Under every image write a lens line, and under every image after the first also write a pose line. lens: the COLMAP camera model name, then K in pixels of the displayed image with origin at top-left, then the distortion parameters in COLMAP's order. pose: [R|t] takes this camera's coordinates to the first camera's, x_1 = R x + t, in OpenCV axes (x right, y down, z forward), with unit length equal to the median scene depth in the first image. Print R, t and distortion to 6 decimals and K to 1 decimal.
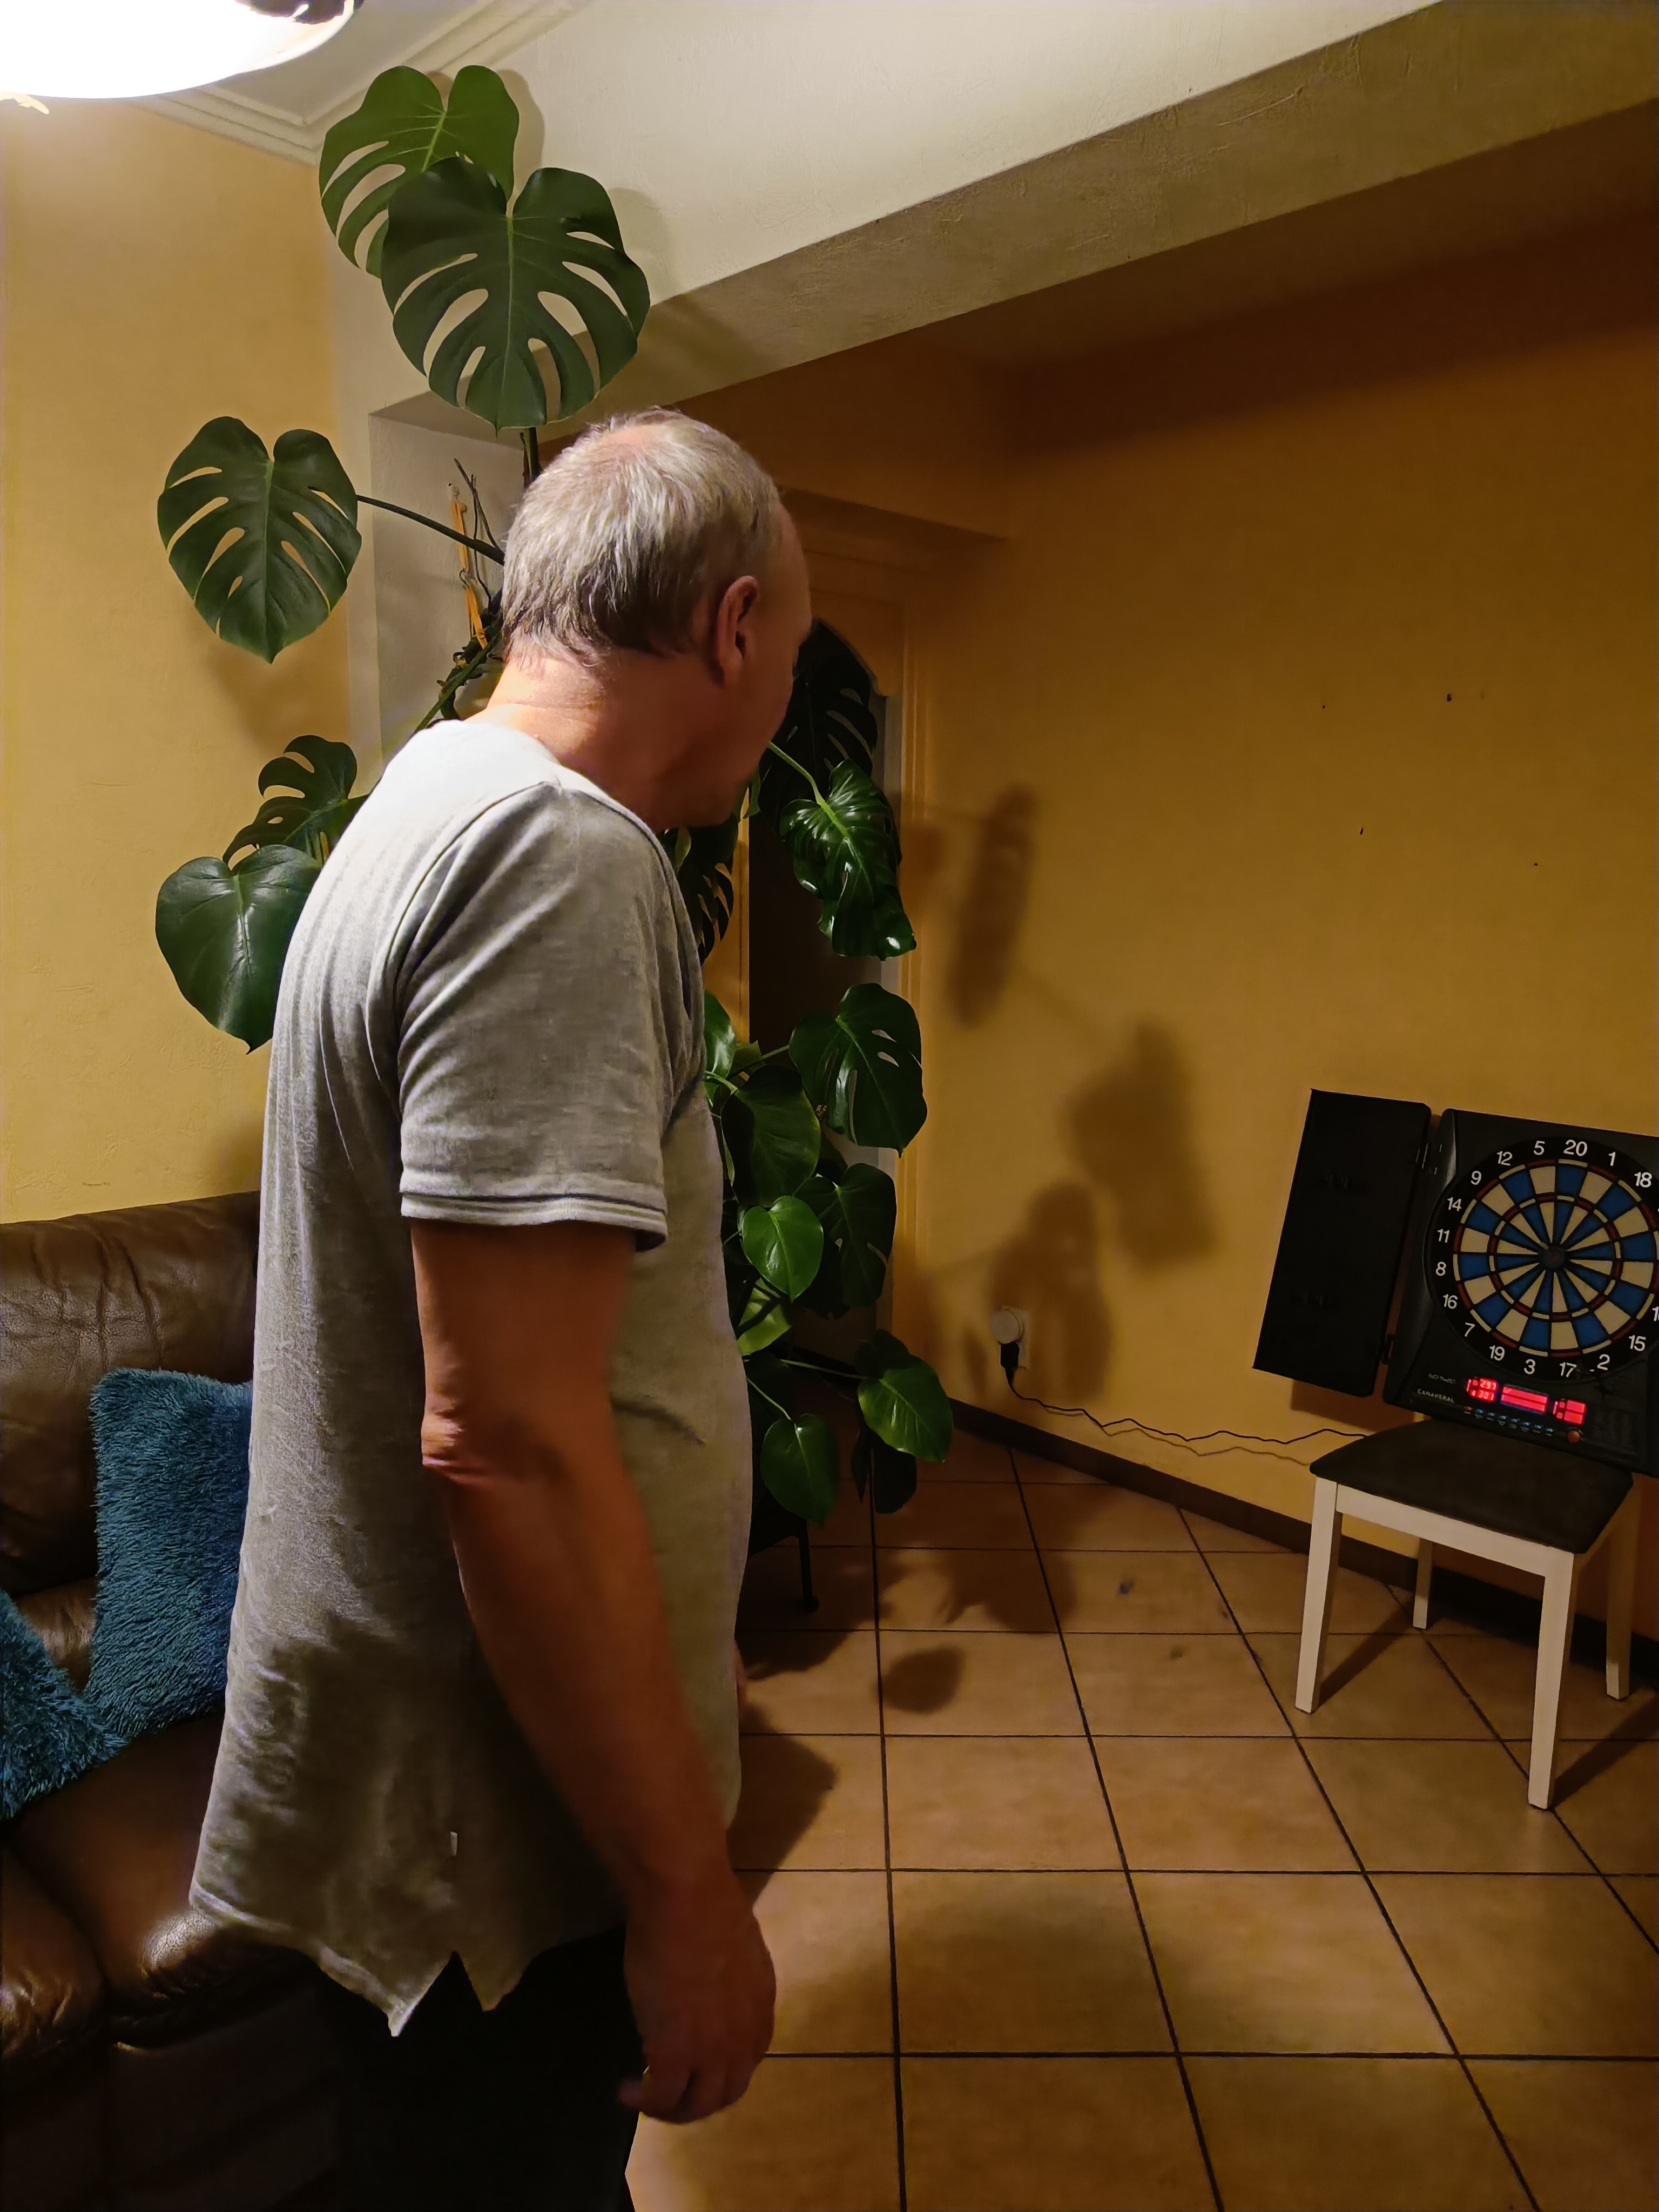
lens RADIAL K [[1563.1, 0, 844.7], [0, 1563.1, 1106.0], [0, 0, 1]] dist [-0.005597, -0.002712]
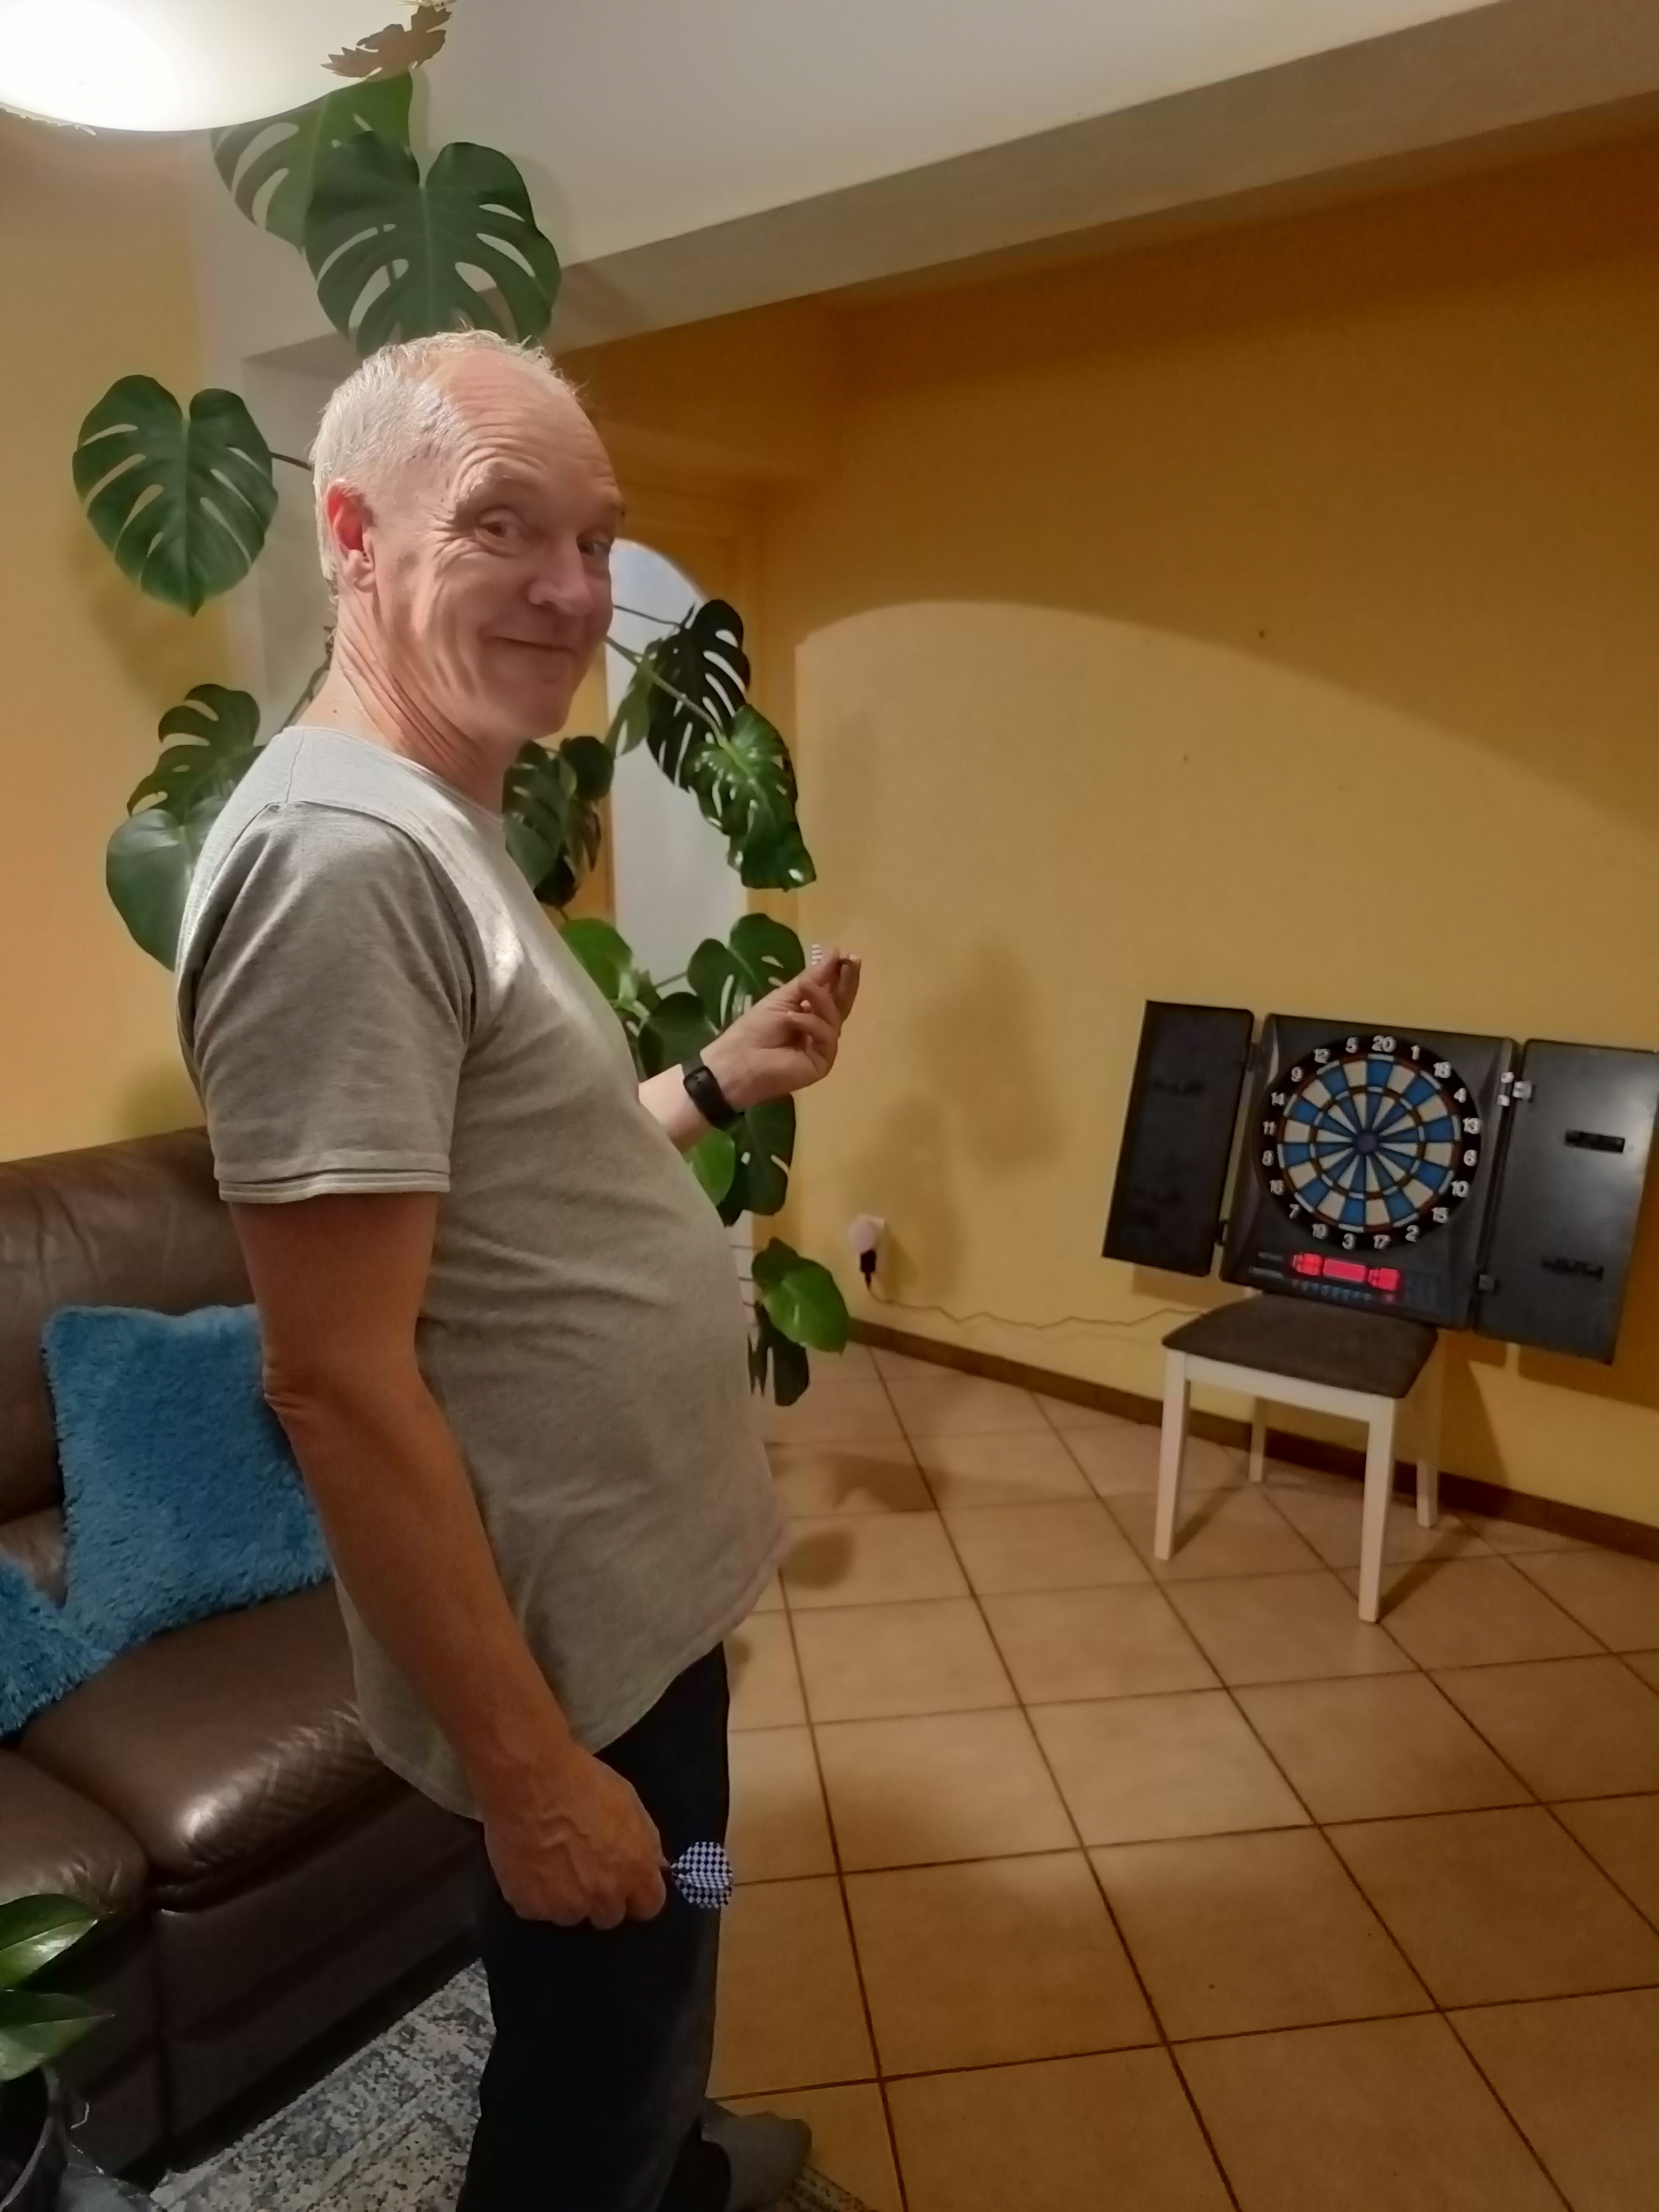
lens RADIAL K [[1597.7, 0, 829.5], [0, 1597.7, 1106.0], [0, 0, 1]] dist [-0.008372, -0.001113]
pose [[0.991044, -0.041532, 0.126911, -0.070817], [0.035532, 0.998158, 0.049180, 0.001120], [-0.128720, -0.044230, 0.990694, -0.080059]]
